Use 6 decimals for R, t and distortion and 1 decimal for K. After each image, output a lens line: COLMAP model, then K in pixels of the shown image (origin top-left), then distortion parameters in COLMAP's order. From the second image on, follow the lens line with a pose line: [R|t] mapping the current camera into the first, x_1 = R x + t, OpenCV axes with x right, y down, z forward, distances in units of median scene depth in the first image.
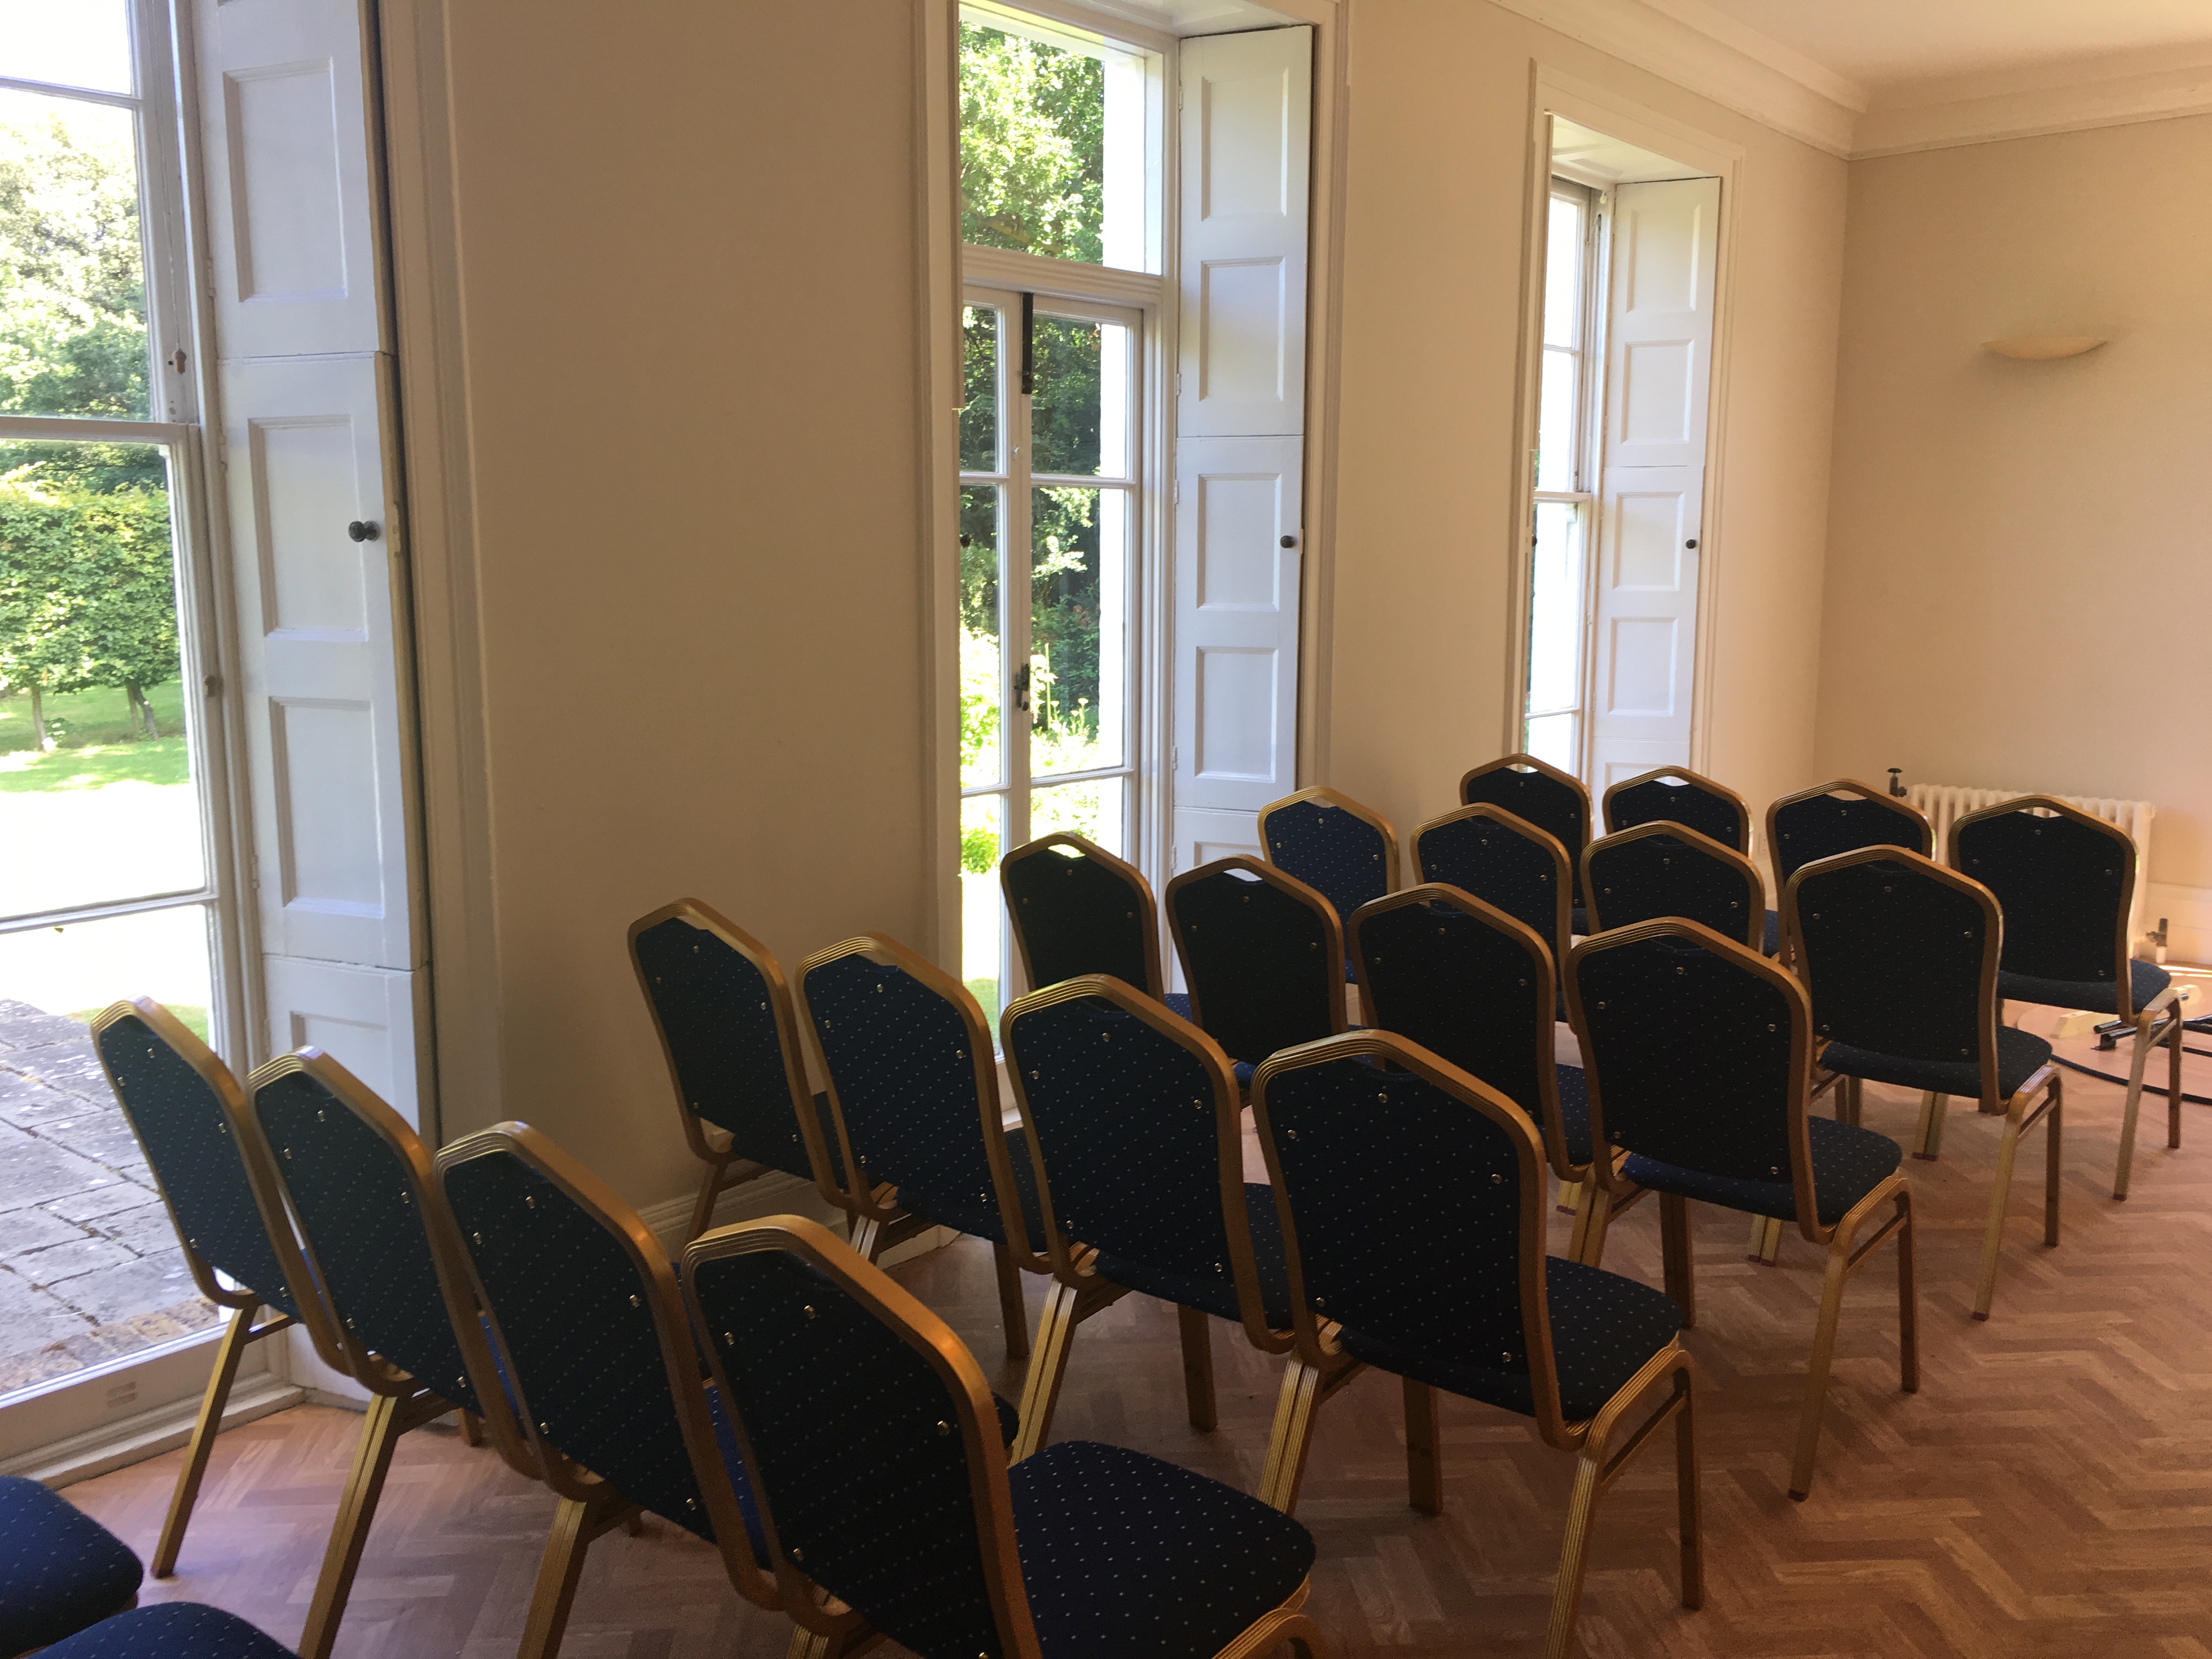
lens RADIAL K [[1883.3, 0, 1106.0], [0, 1883.3, 829.5], [0, 0, 1]] dist [0.086070, -0.111857]
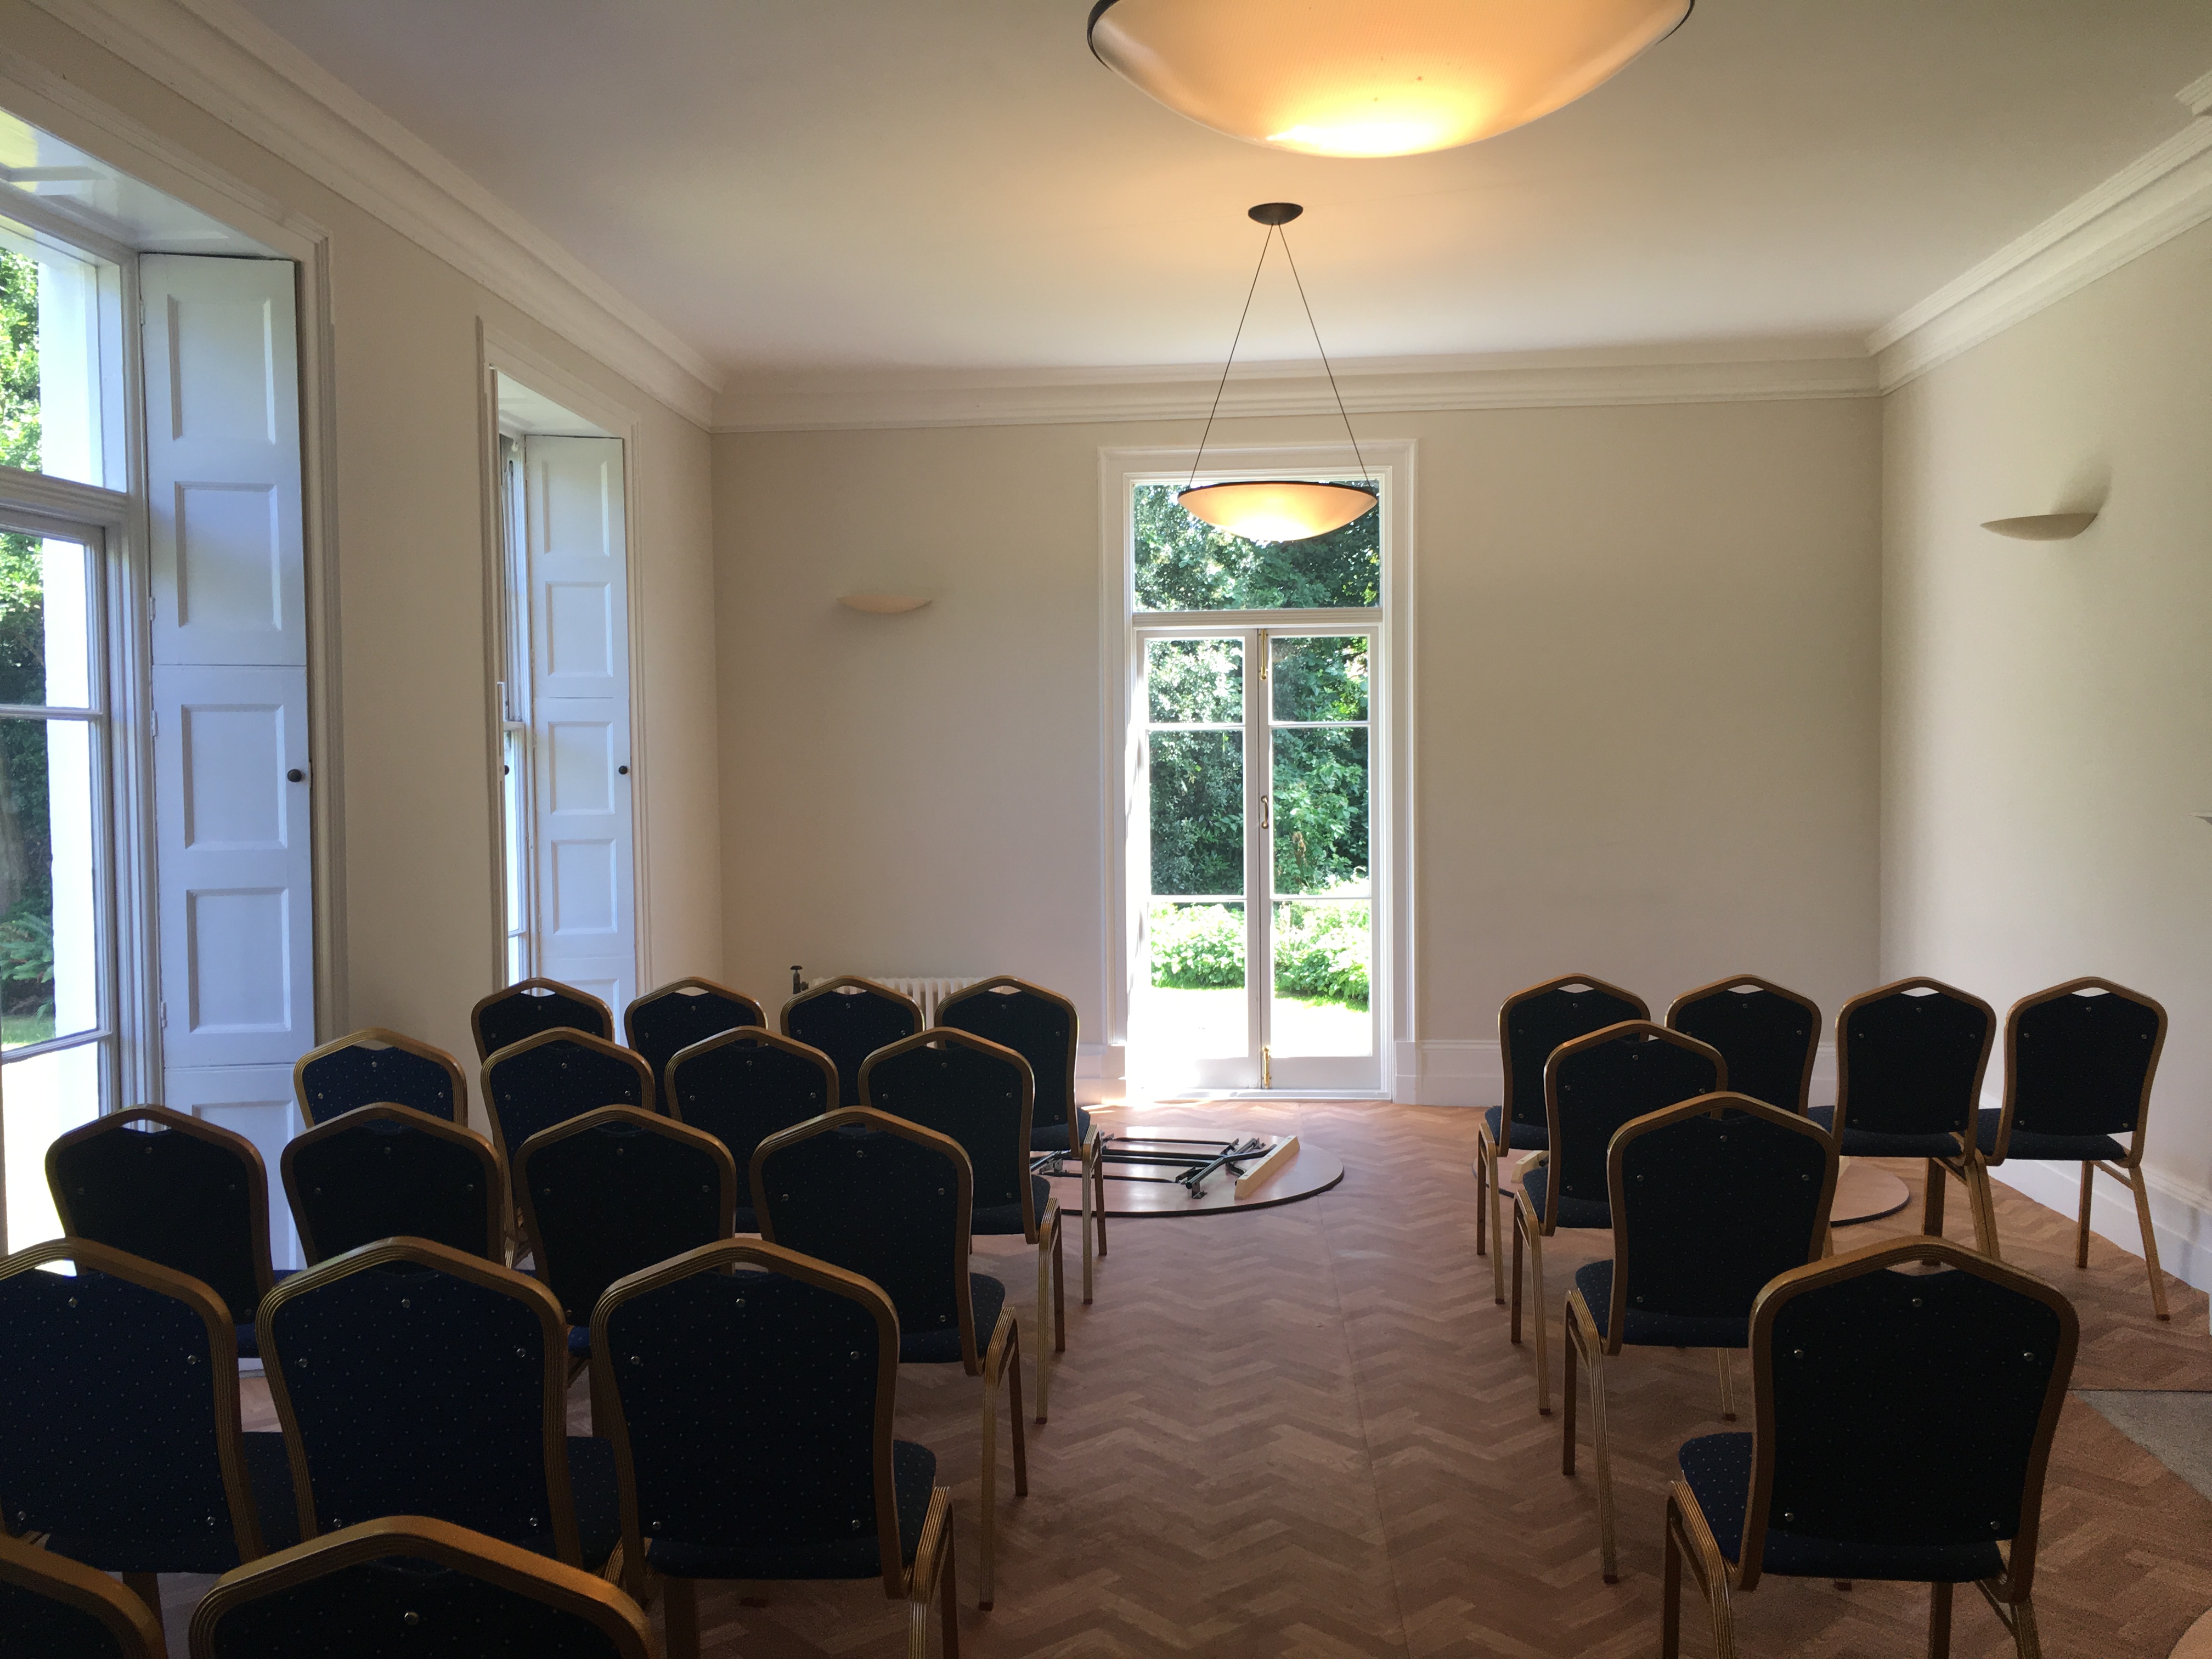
lens RADIAL K [[1883.3, 0, 1106.0], [0, 1883.3, 829.5], [0, 0, 1]] dist [0.086070, -0.111857]
pose [[0.801983, -0.035608, 0.596284, -0.150444], [0.102887, 0.991538, -0.079168, -0.007681], [-0.588419, 0.124841, 0.798860, -0.002351]]
